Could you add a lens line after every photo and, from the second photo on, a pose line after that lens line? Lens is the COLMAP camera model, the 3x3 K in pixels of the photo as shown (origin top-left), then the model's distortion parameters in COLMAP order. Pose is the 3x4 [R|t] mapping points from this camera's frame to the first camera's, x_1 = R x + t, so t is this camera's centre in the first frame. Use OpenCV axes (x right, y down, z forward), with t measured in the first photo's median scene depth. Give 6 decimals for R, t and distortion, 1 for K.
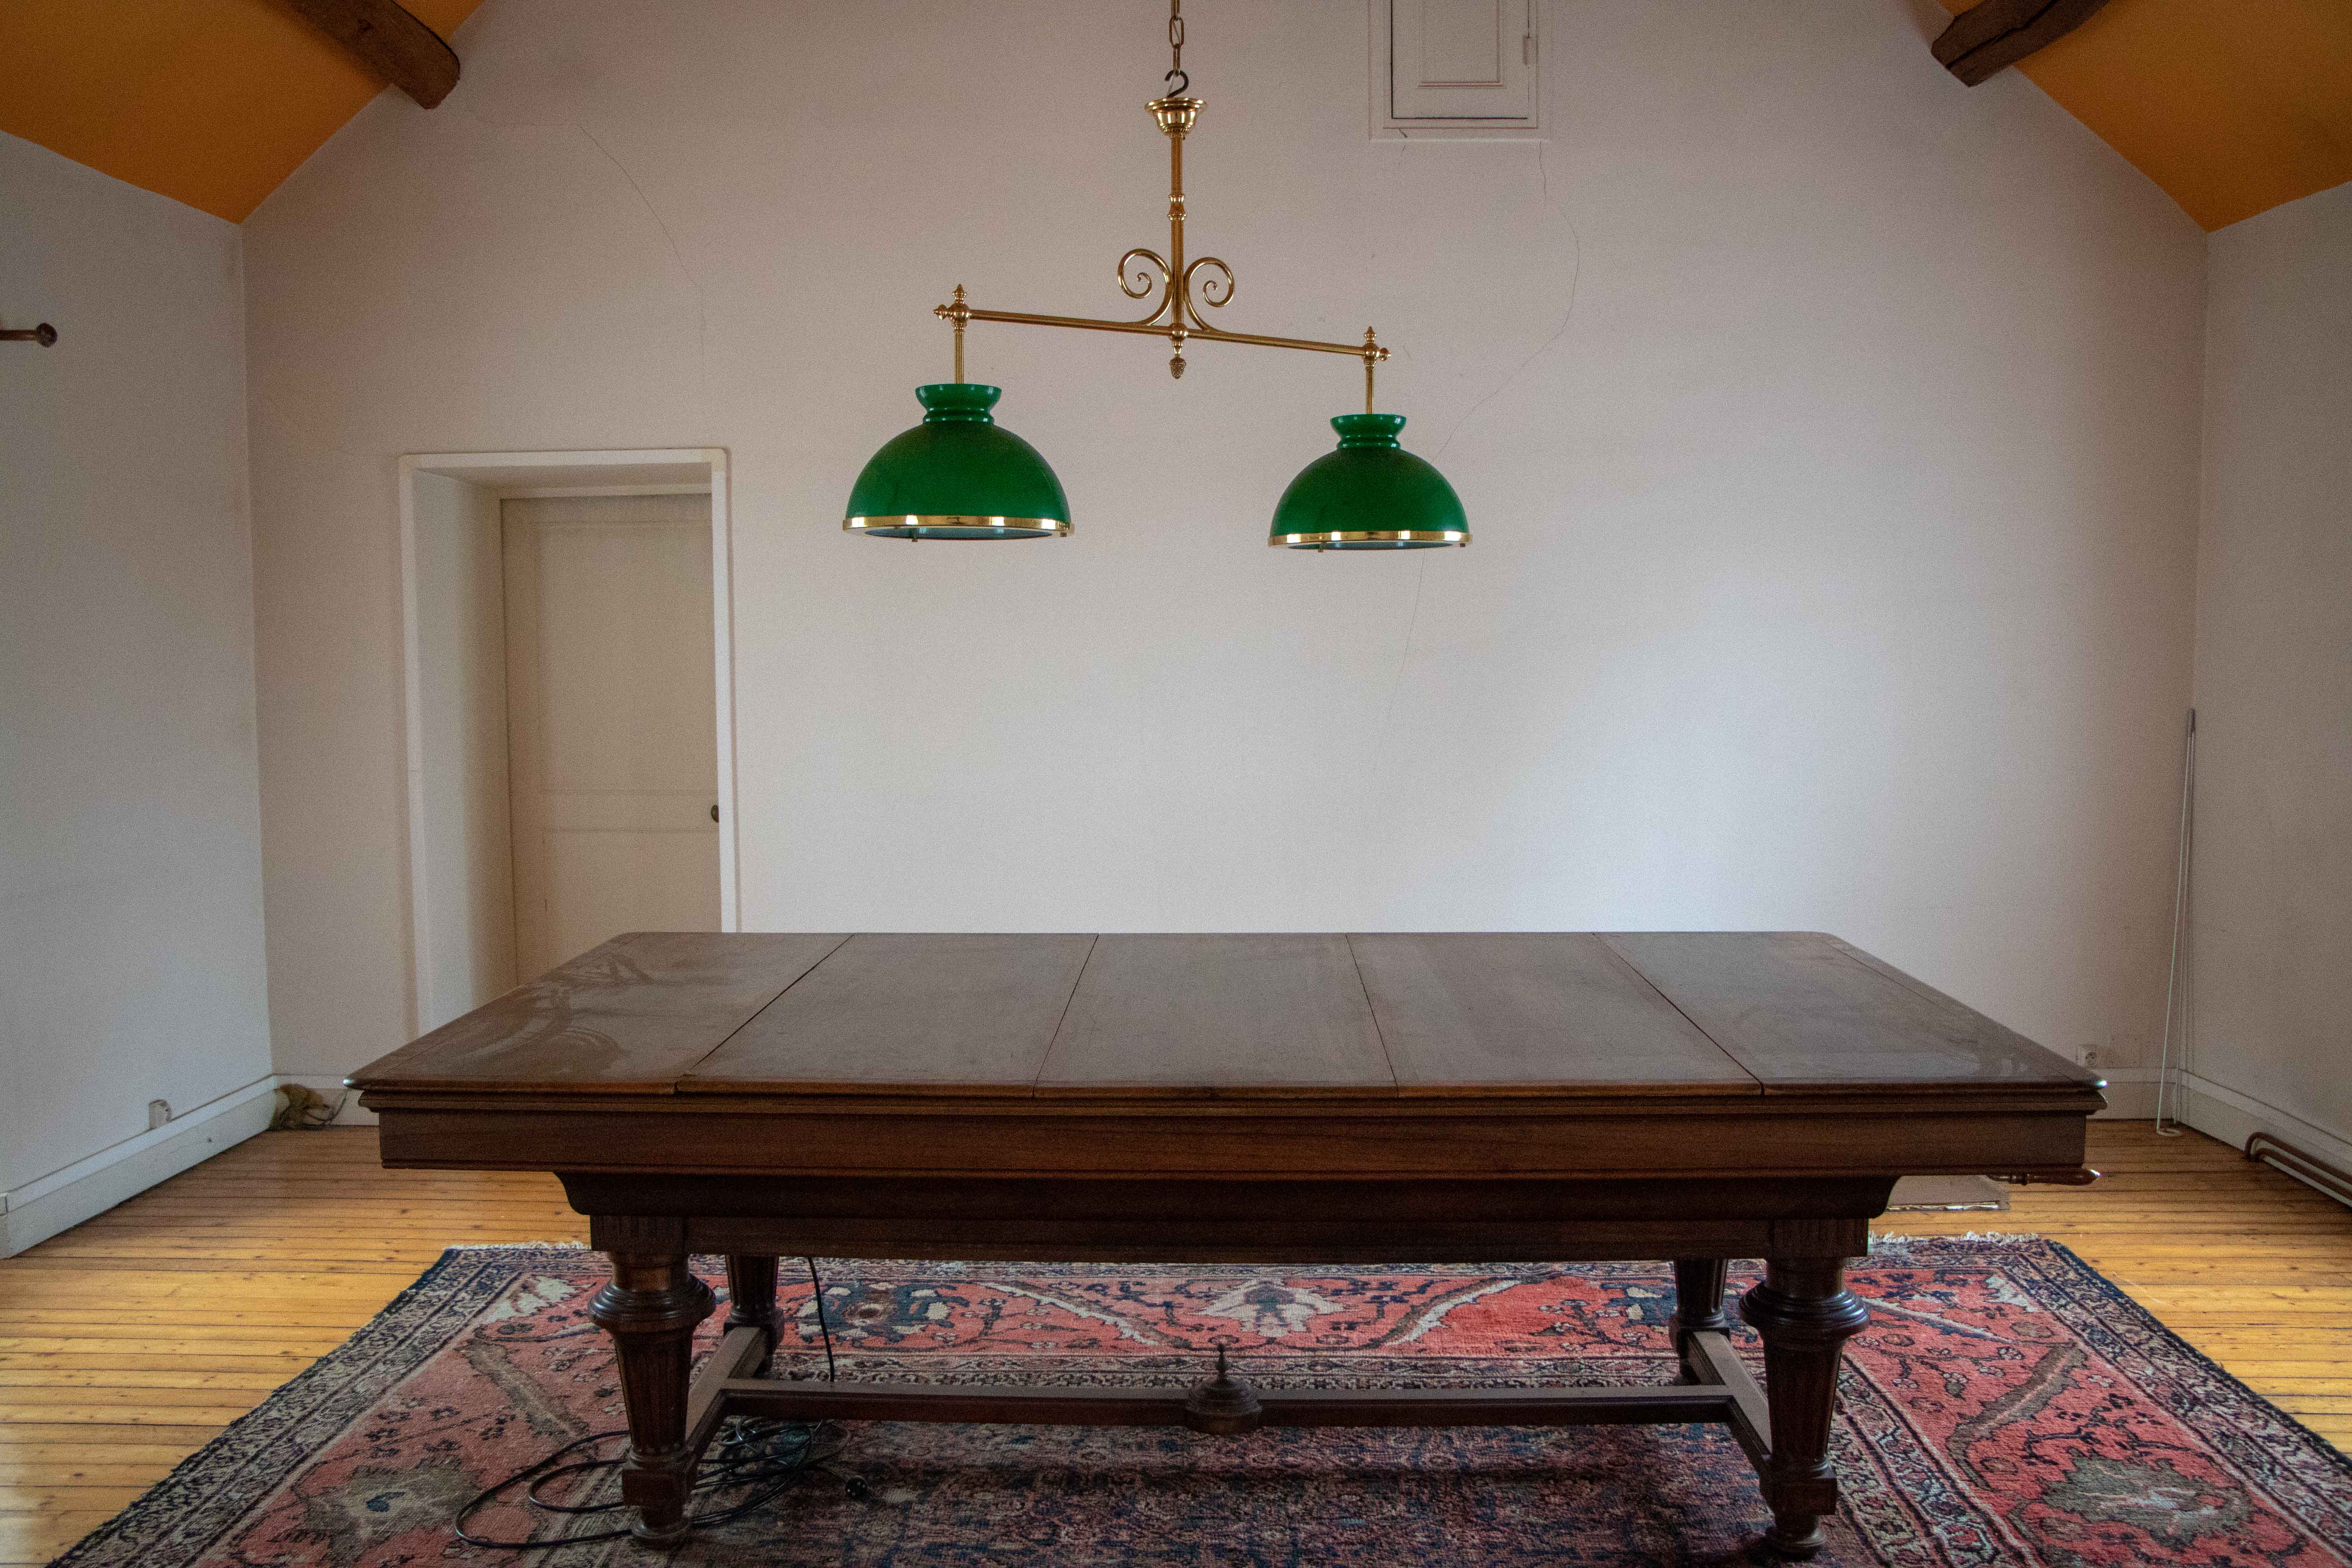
lens RADIAL K [[2218.5, 0, 1176.0], [0, 2218.5, 784.0], [0, 0, 1]] dist [-0.114616, 0.015132]
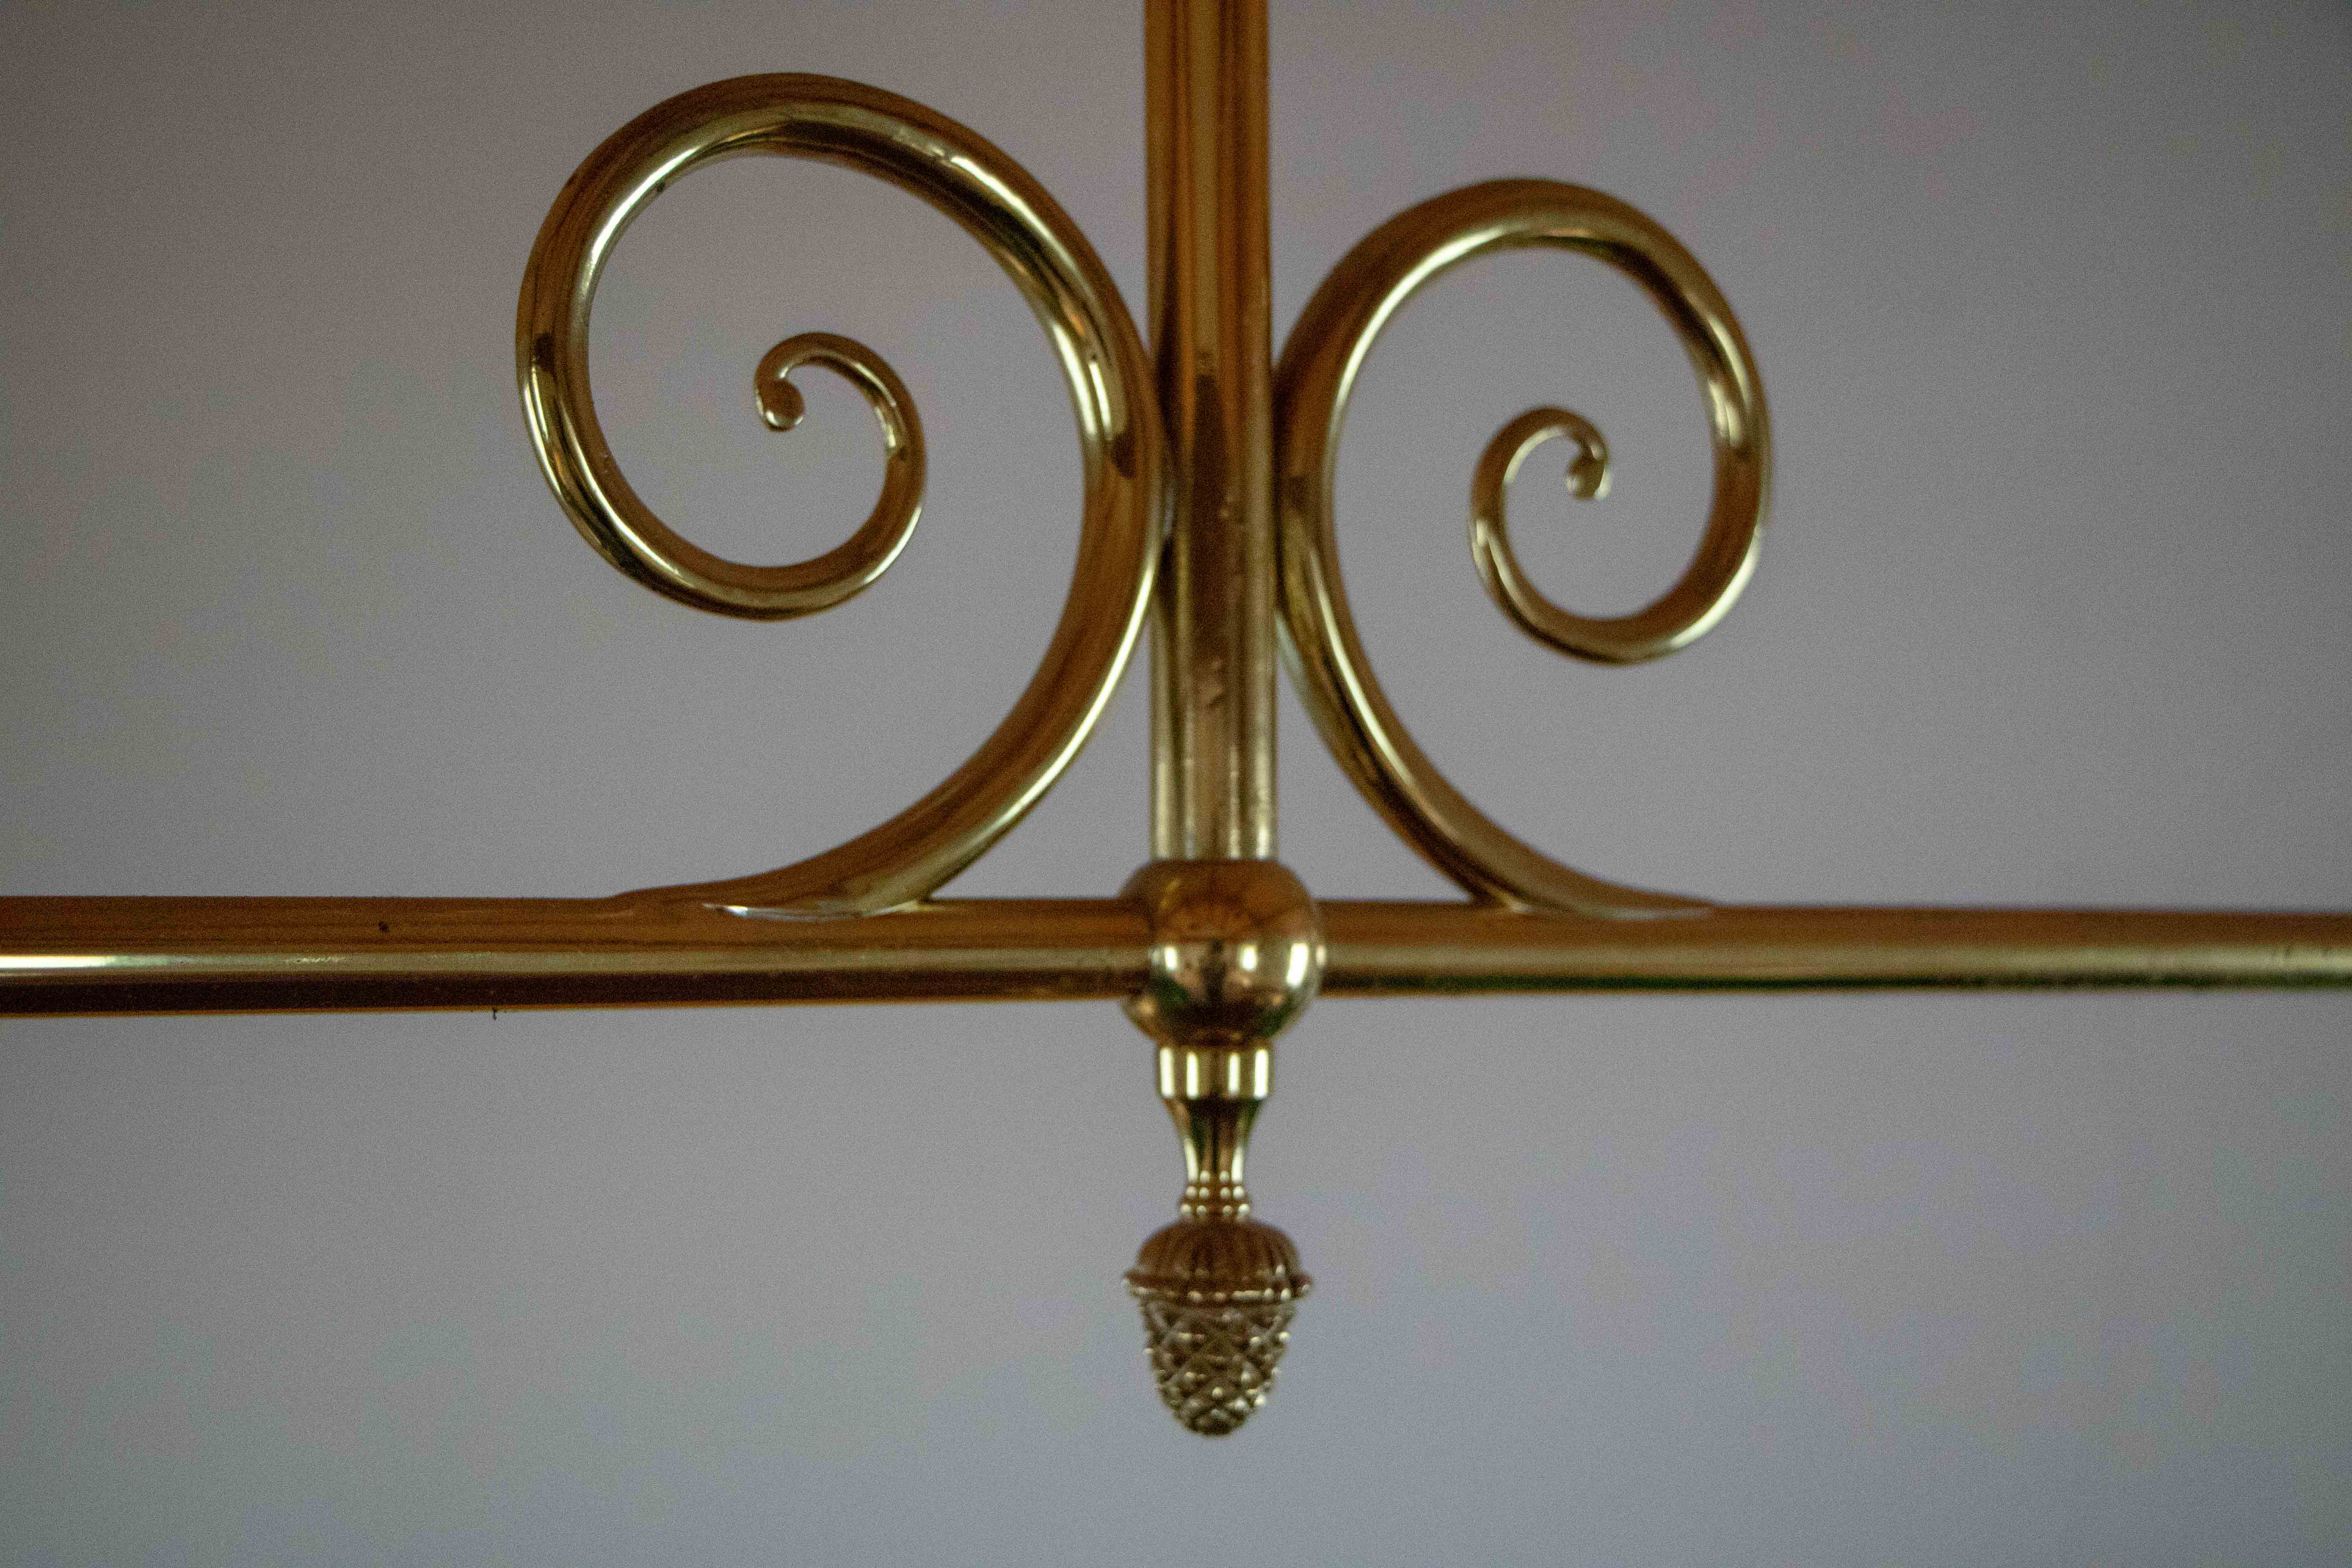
lens RADIAL K [[3487.9, 0, 1176.0], [0, 3487.9, 784.0], [0, 0, 1]] dist [0.039249, 0.016433]
pose [[0.998267, -0.008957, -0.058165, 0.007924], [0.002654, 0.994196, -0.107549, -0.194970], [0.058791, 0.107208, 0.992497, 0.846476]]
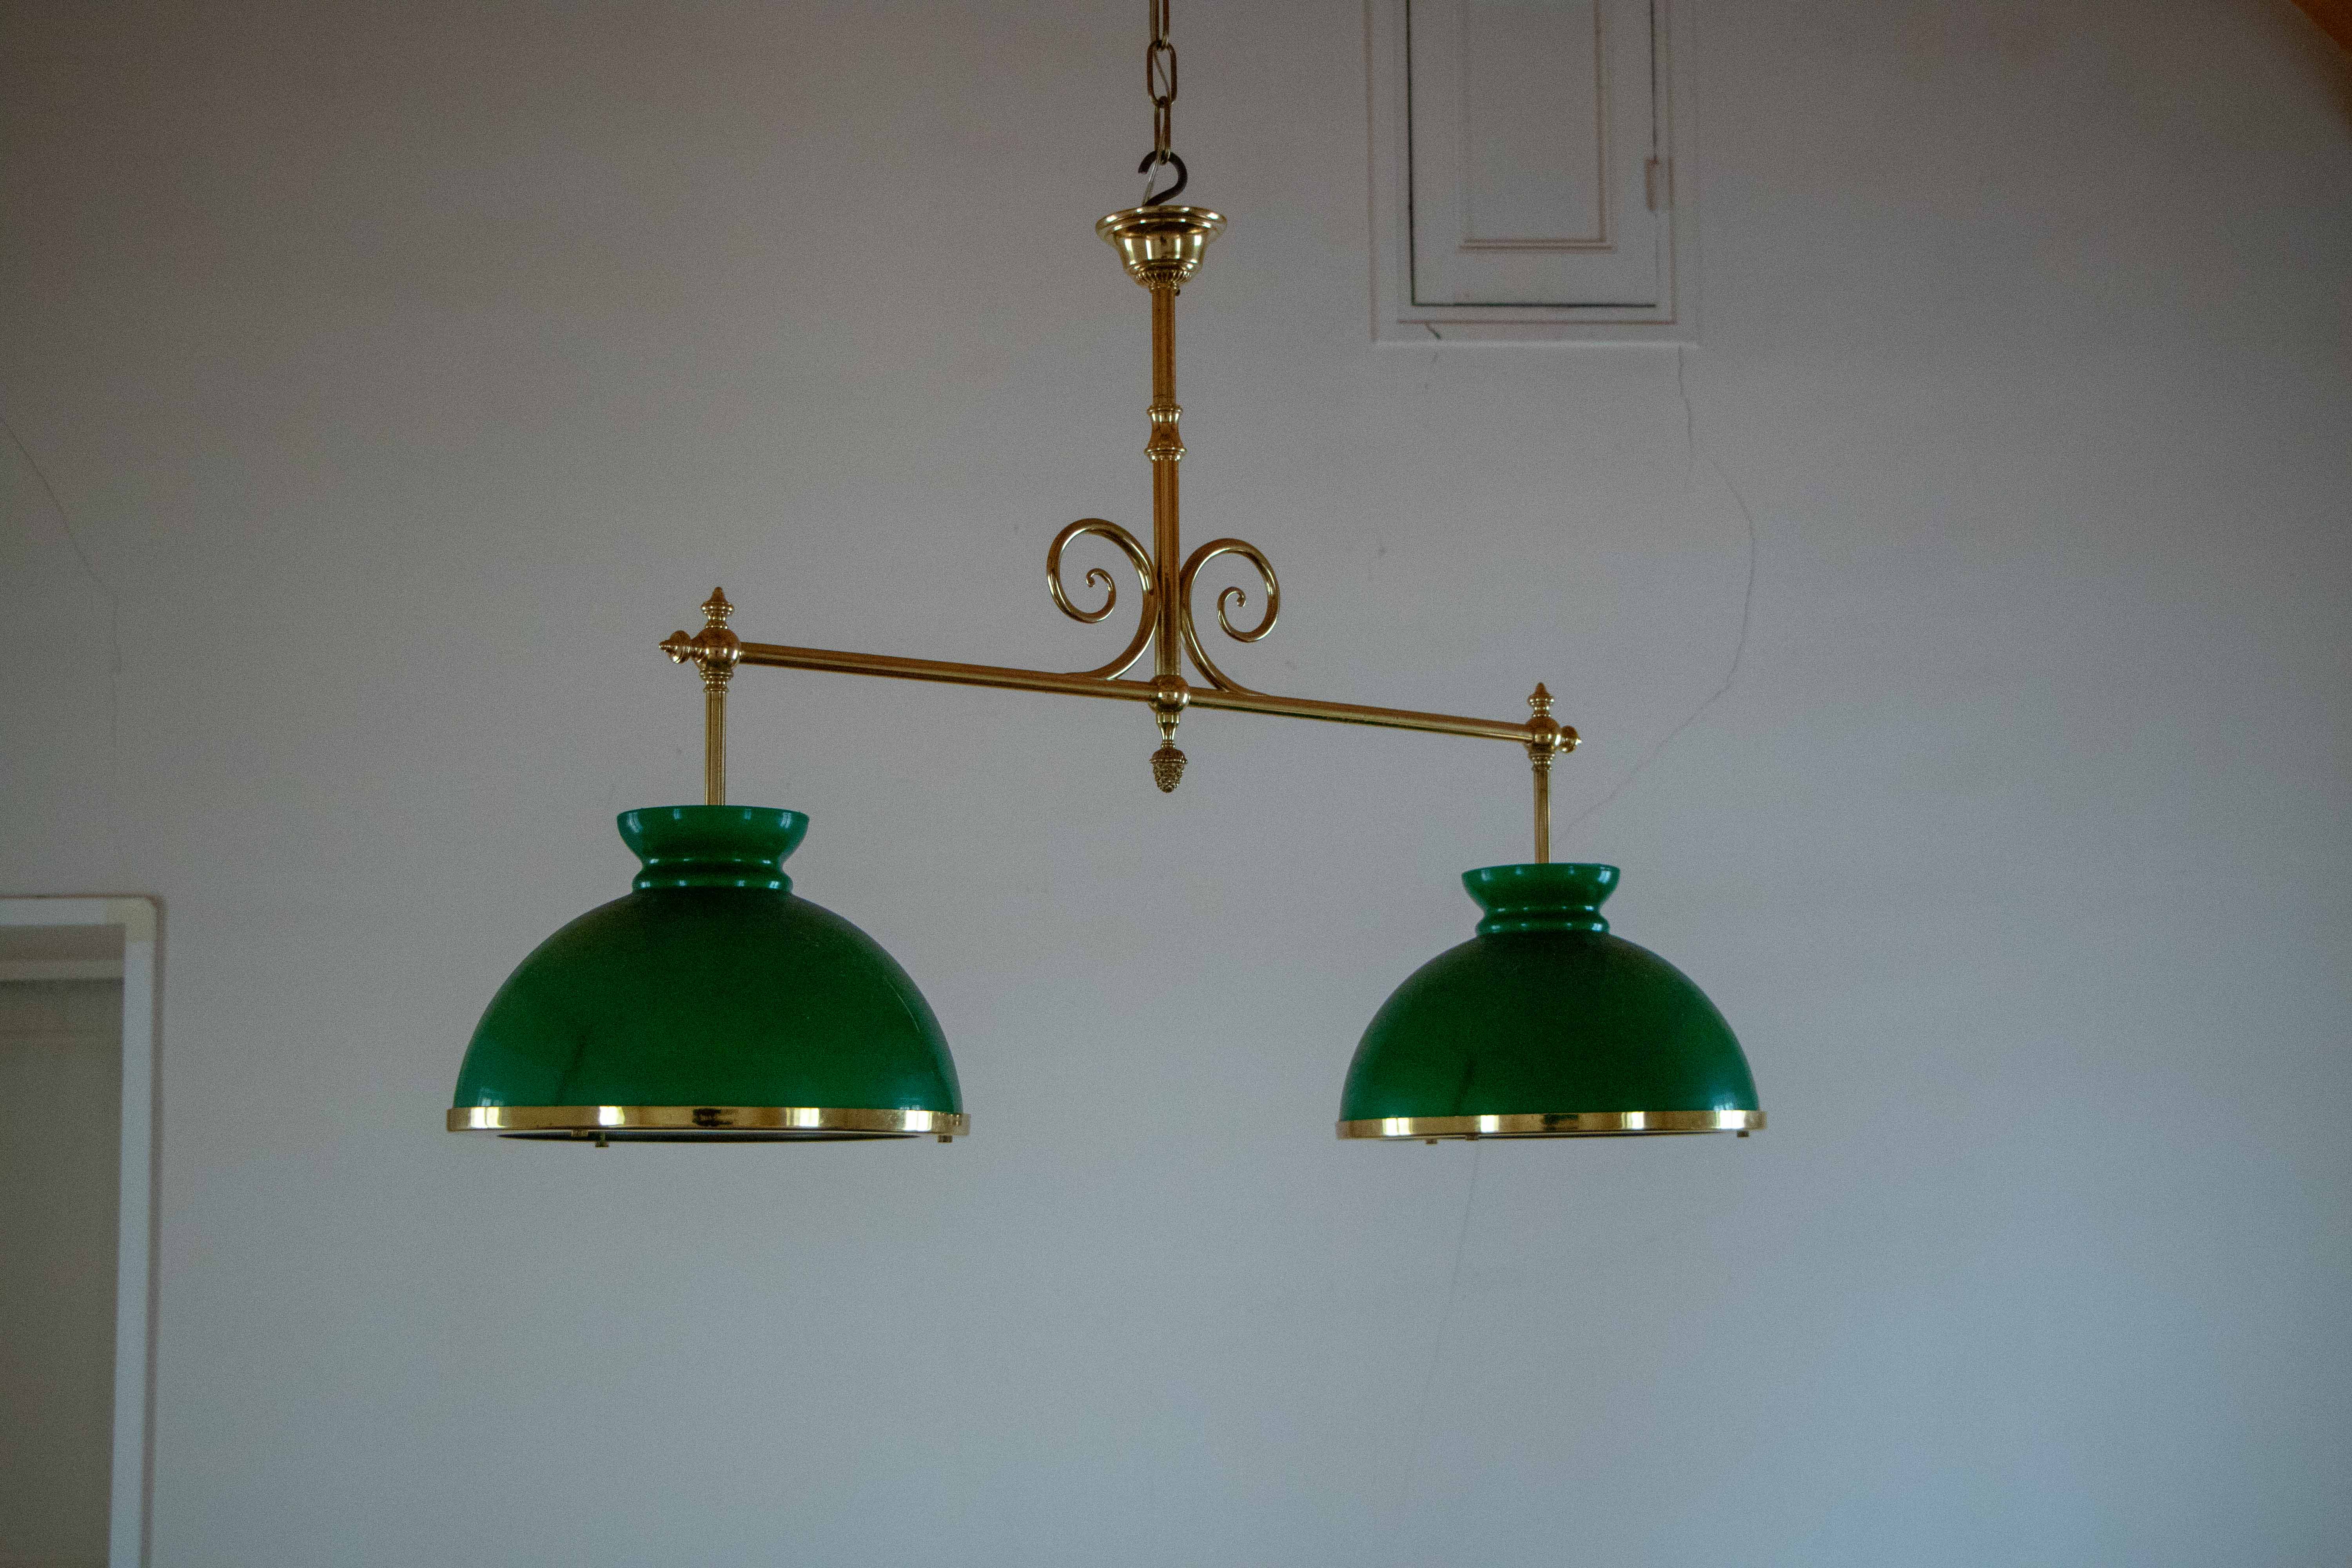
lens RADIAL K [[3487.9, 0, 1176.0], [0, 3487.9, 784.0], [0, 0, 1]] dist [0.039249, 0.016433]
pose [[0.996046, 0.003200, 0.088778, -0.063485], [0.012091, 0.985168, -0.171165, -0.058100], [-0.088009, 0.171562, 0.981234, 0.271695]]
